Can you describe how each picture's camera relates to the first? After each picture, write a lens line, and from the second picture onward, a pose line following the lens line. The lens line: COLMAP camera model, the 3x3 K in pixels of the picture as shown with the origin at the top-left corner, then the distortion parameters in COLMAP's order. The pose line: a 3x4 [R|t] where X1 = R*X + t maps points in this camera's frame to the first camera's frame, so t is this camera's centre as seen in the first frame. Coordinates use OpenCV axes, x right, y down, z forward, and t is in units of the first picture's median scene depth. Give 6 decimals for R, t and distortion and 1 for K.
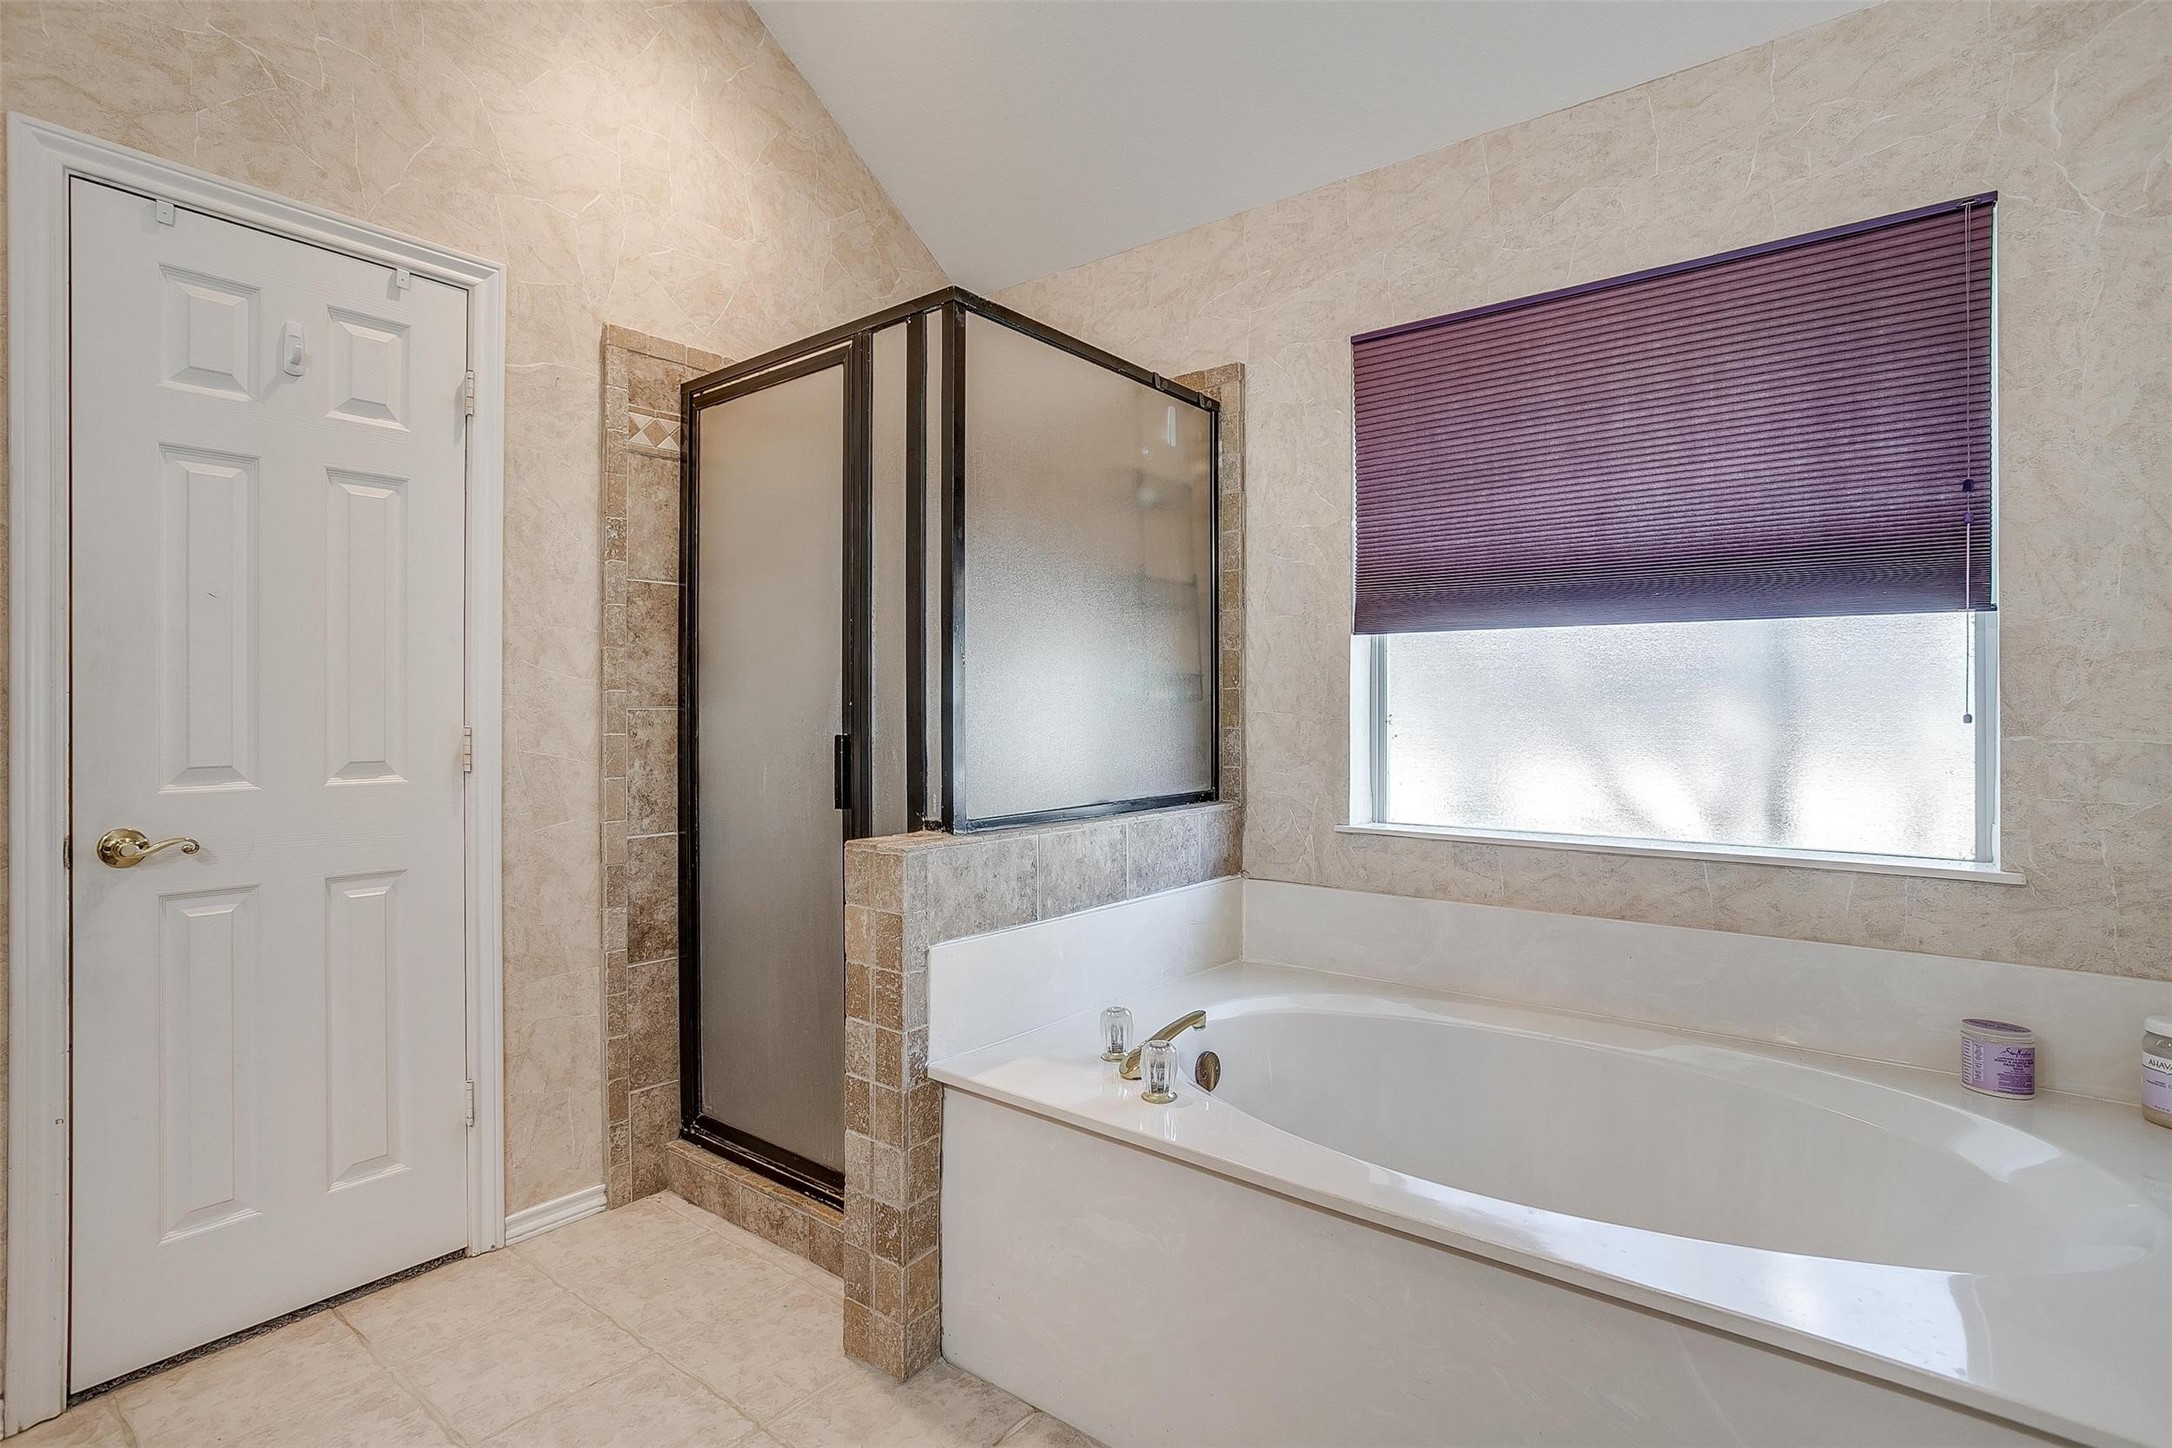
lens RADIAL K [[1078.0, 0, 1073.0], [0, 1078.0, 709.6], [0, 0, 1]] dist [-0.041944, 0.027243]
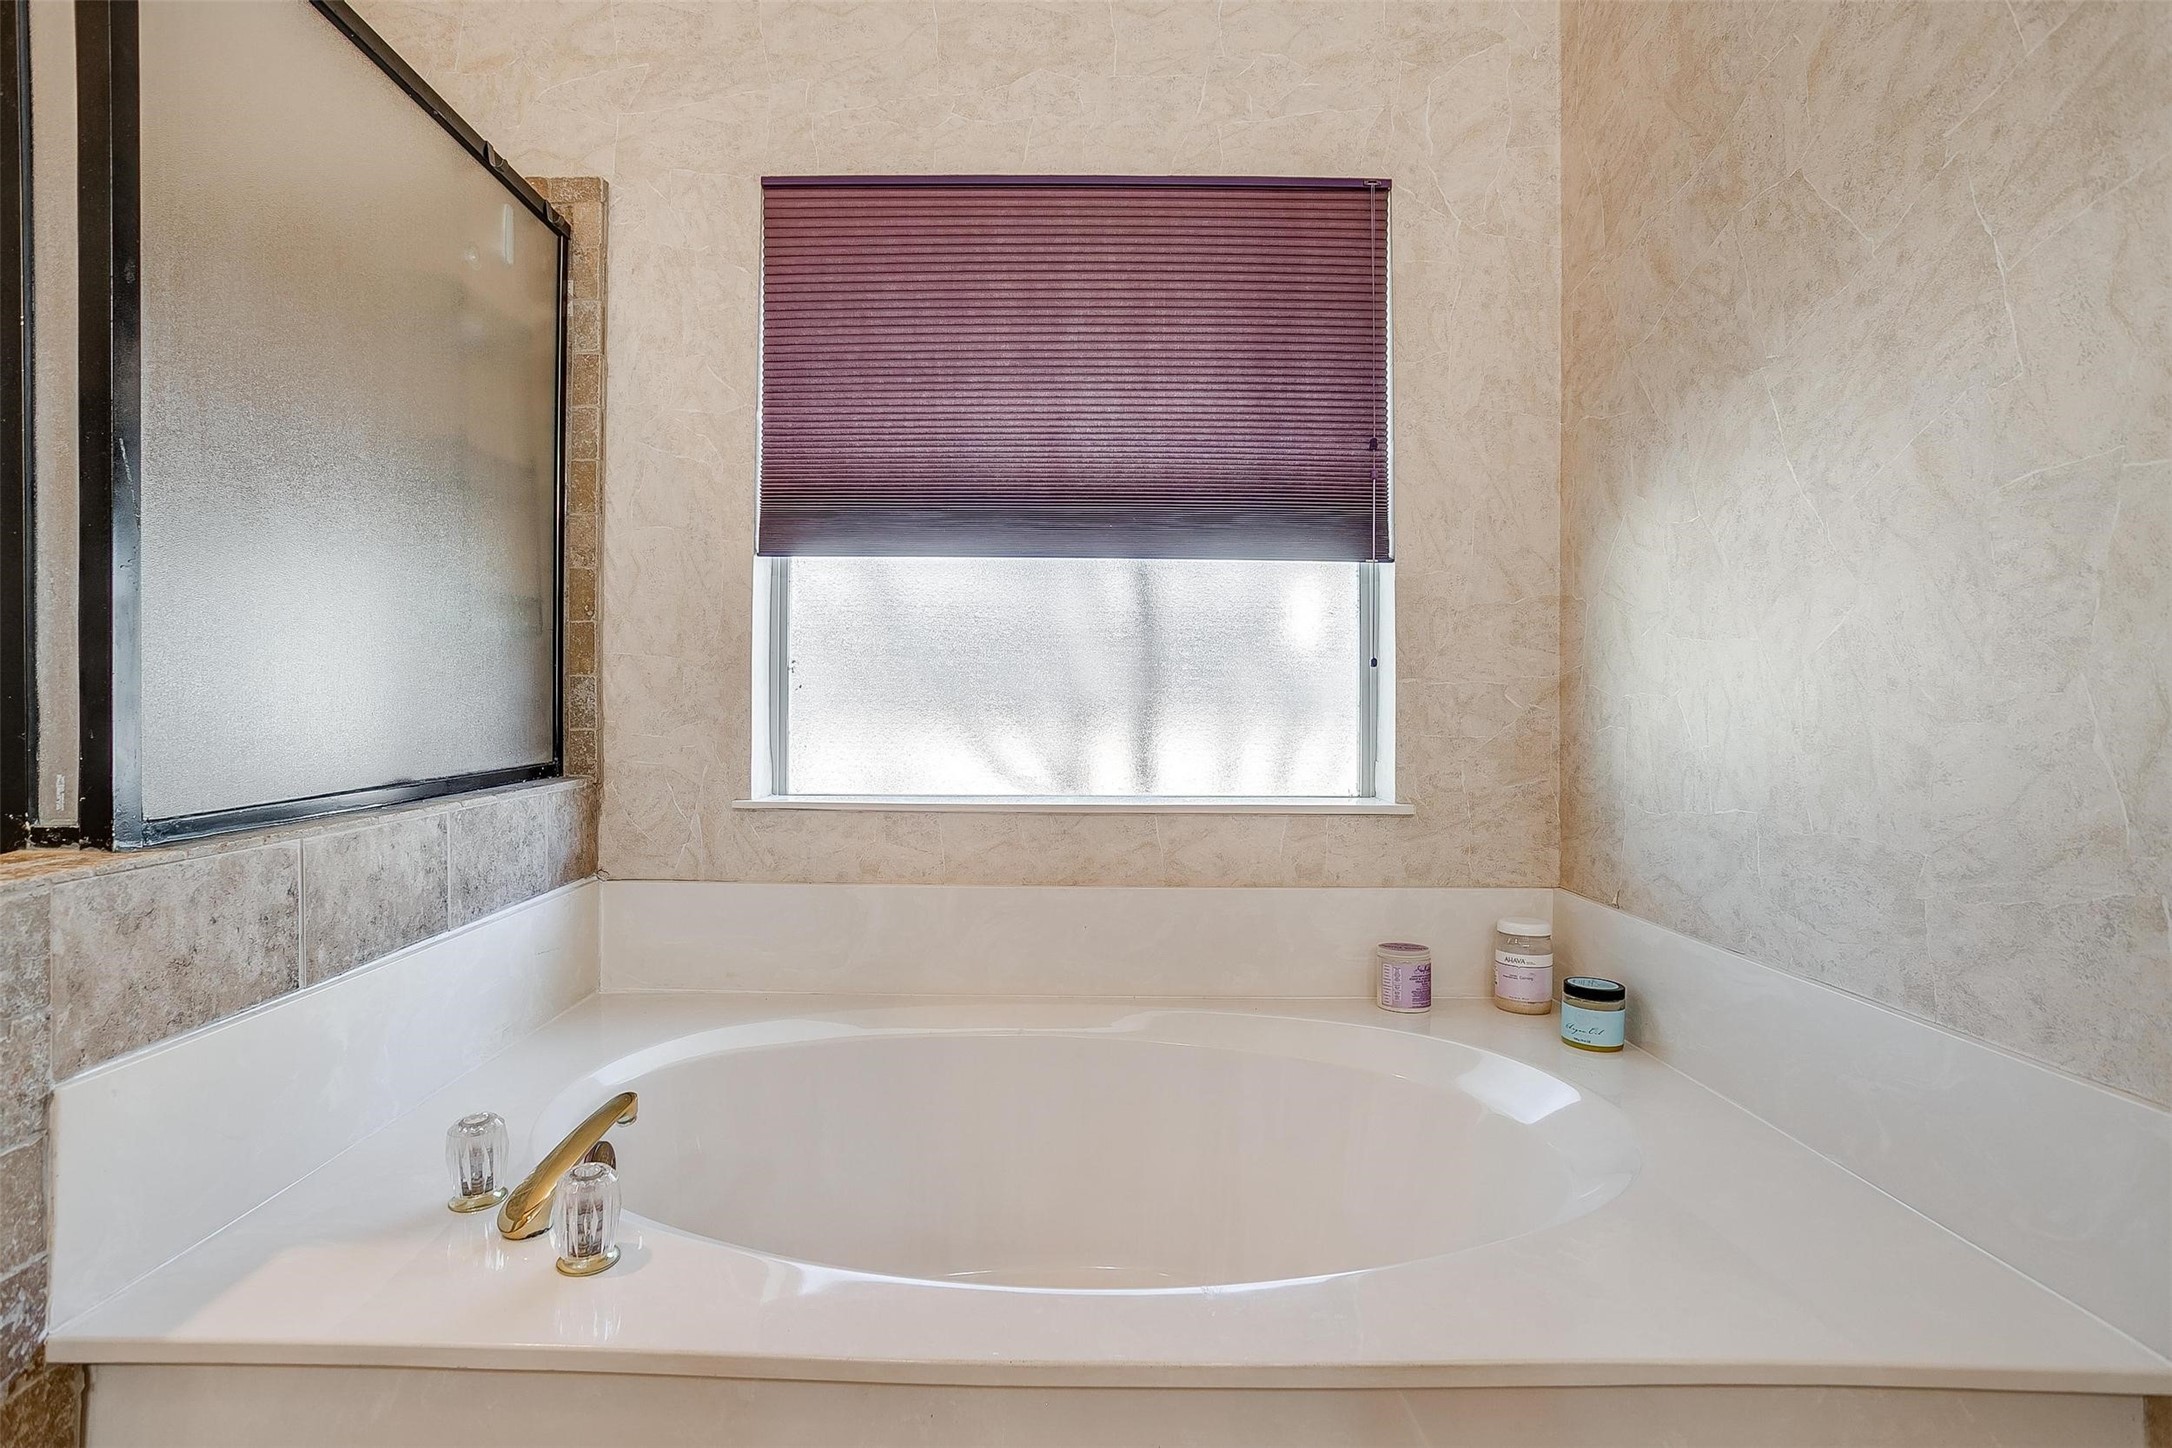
lens RADIAL K [[1078.0, 0, 1044.9], [0, 1078.0, 692.0], [0, 0, 1]] dist [-0.041944, 0.027243]
pose [[0.785494, 0.006033, 0.618840, -0.070302], [-0.005560, 0.999981, -0.002691, 0.036406], [-0.618845, -0.001327, 0.785512, 0.303612]]
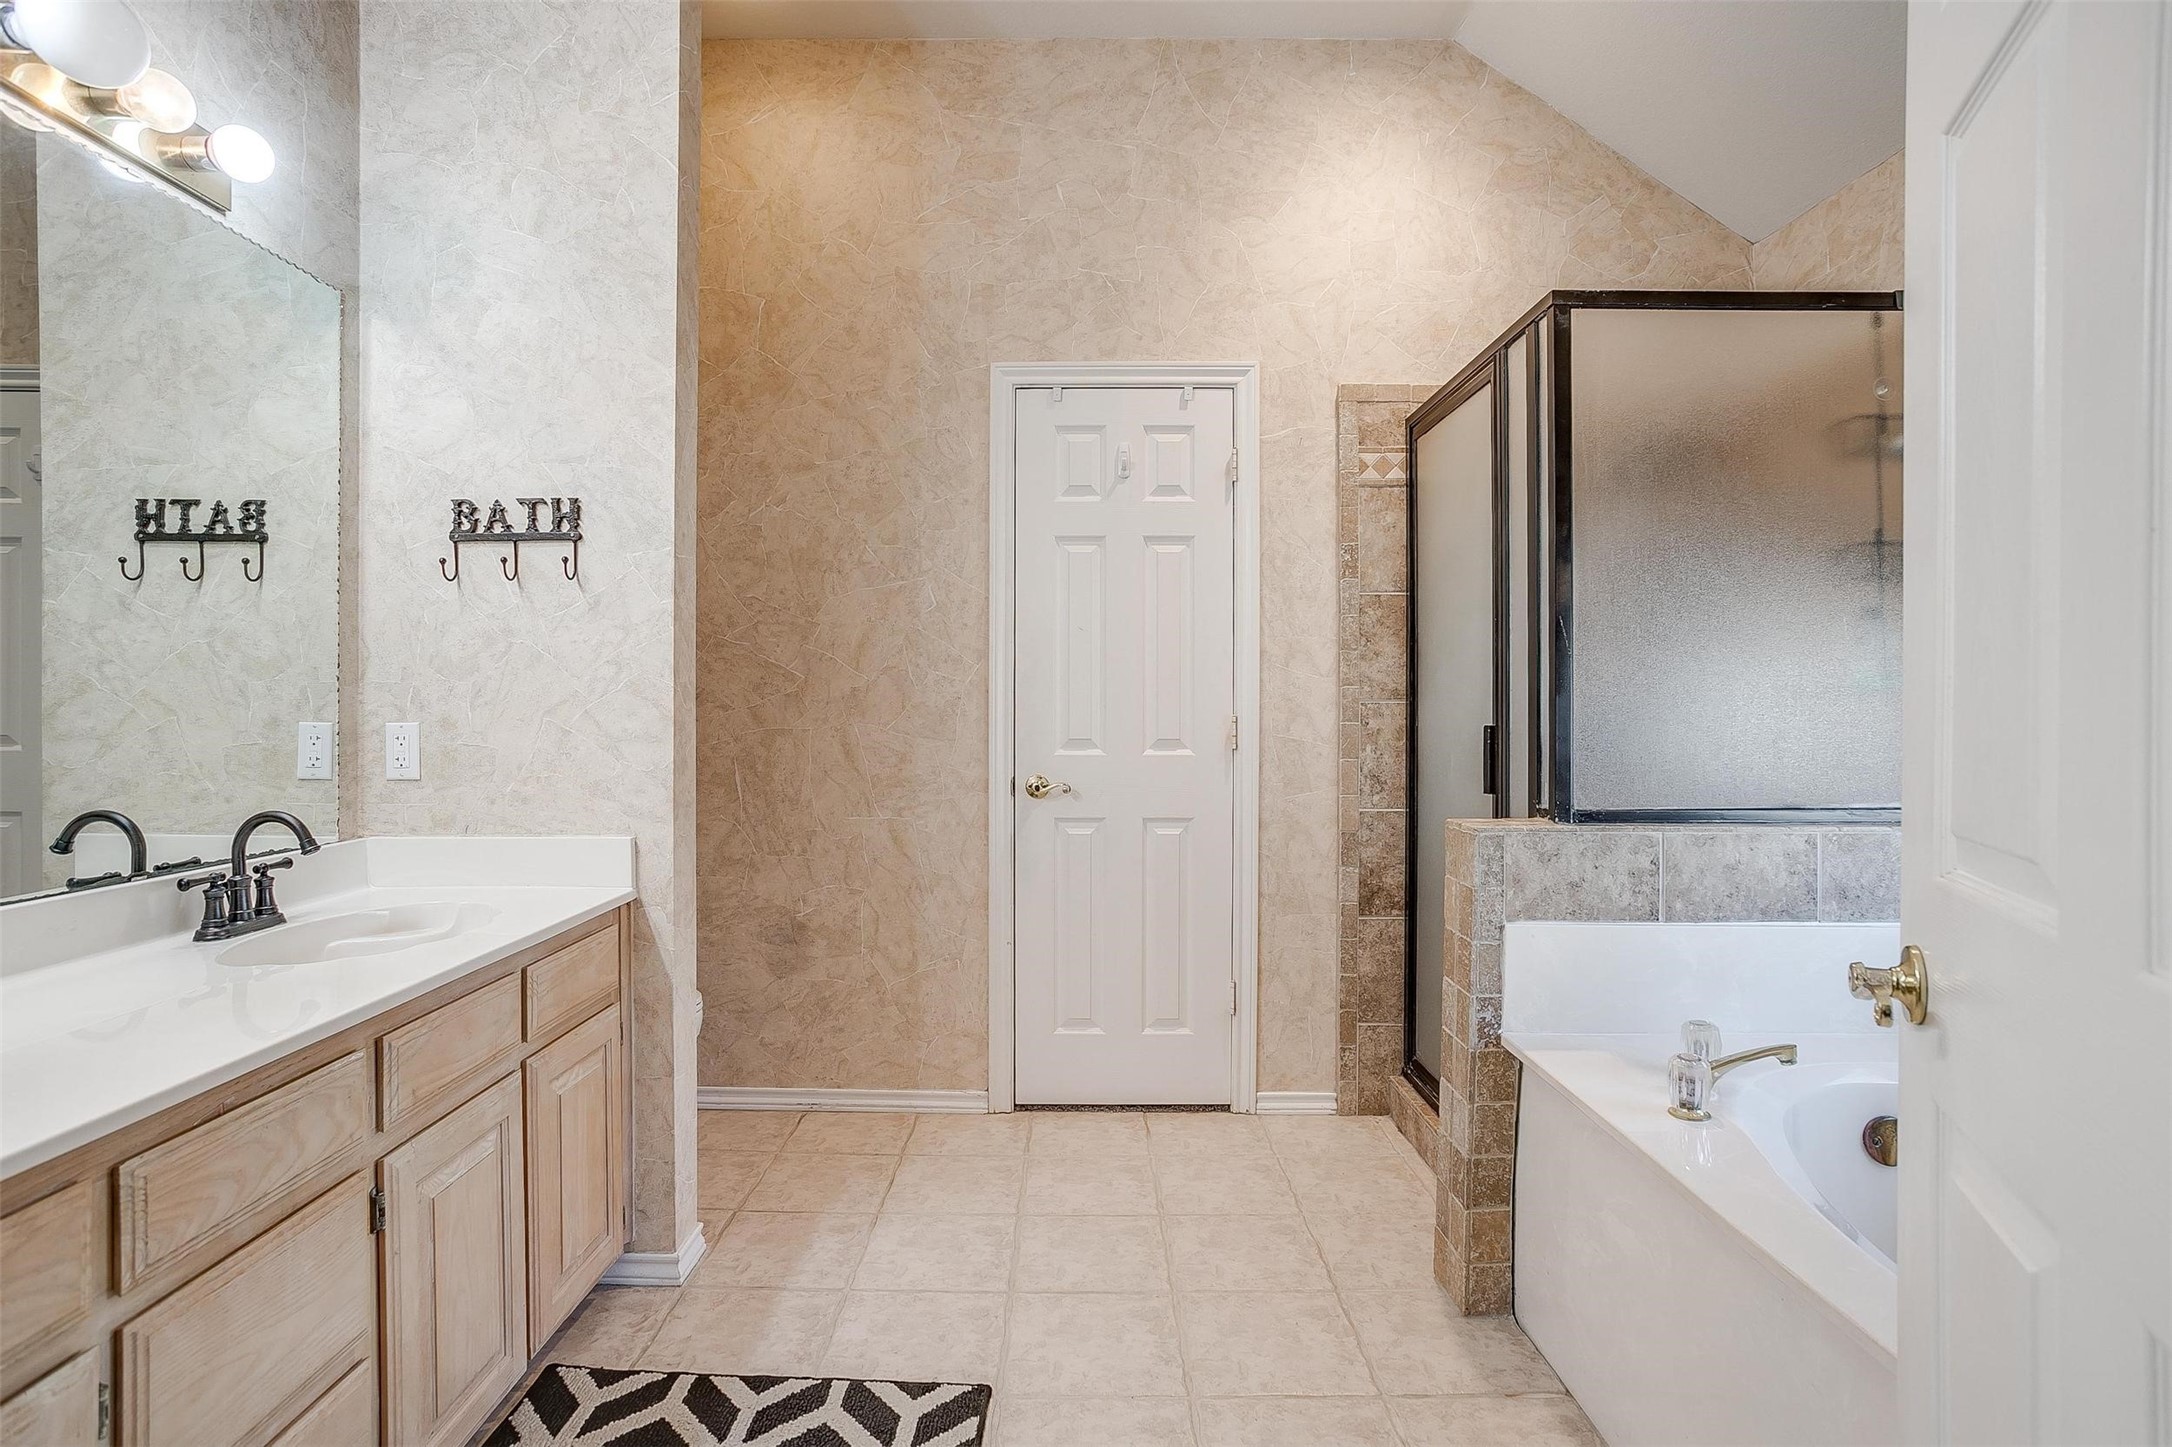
lens RADIAL K [[1078.0, 0, 1068.7], [0, 1078.0, 709.4], [0, 0, 1]] dist [-0.041944, 0.027243]
pose [[0.617260, 0.001495, -0.786758, 0.379309], [-0.000689, 0.999999, 0.001360, 0.007102], [0.786759, -0.000297, 0.617260, 0.005799]]
